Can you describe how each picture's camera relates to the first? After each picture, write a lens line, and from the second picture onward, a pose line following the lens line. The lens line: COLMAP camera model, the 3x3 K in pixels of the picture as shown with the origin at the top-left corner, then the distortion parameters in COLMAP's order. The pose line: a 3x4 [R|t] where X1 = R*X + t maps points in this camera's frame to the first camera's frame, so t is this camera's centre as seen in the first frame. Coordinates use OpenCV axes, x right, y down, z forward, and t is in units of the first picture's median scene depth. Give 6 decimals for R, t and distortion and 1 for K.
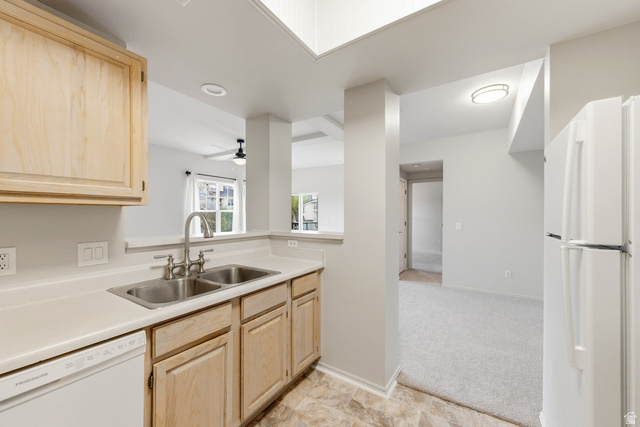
lens RADIAL K [[251.4, 0, 320.0], [0, 251.4, 213.5], [0, 0, 1]] dist [-0.002470, -0.000320]
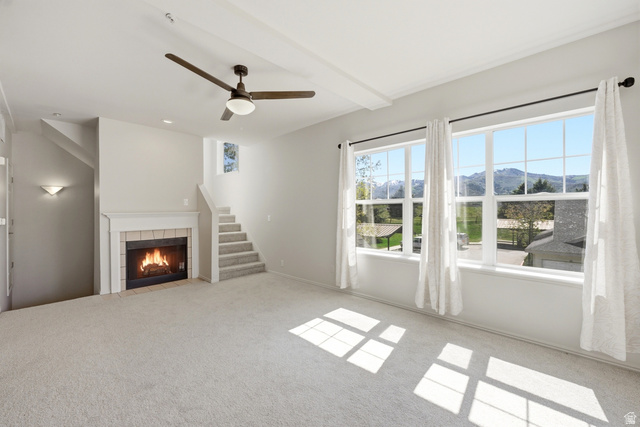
lens RADIAL K [[251.4, 0, 320.0], [0, 251.4, 213.5], [0, 0, 1]] dist [-0.002470, -0.000320]
pose [[-0.161220, 0.011144, -0.986856, 0.123128], [0.005593, 0.999931, 0.010378, 0.002094], [0.986903, -0.003846, -0.161271, 1.092994]]
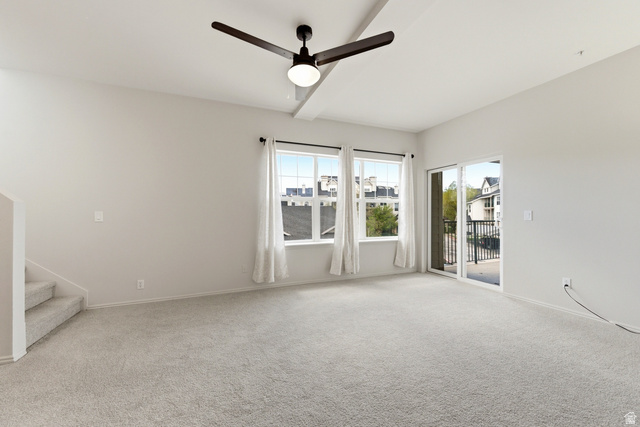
lens RADIAL K [[251.4, 0, 320.0], [0, 251.4, 213.5], [0, 0, 1]] dist [-0.002470, -0.000320]
pose [[0.825469, -0.001867, -0.564444, -0.052379], [0.001929, 0.999998, -0.000487, 0.022166], [0.564444, -0.000687, 0.825471, 0.596163]]
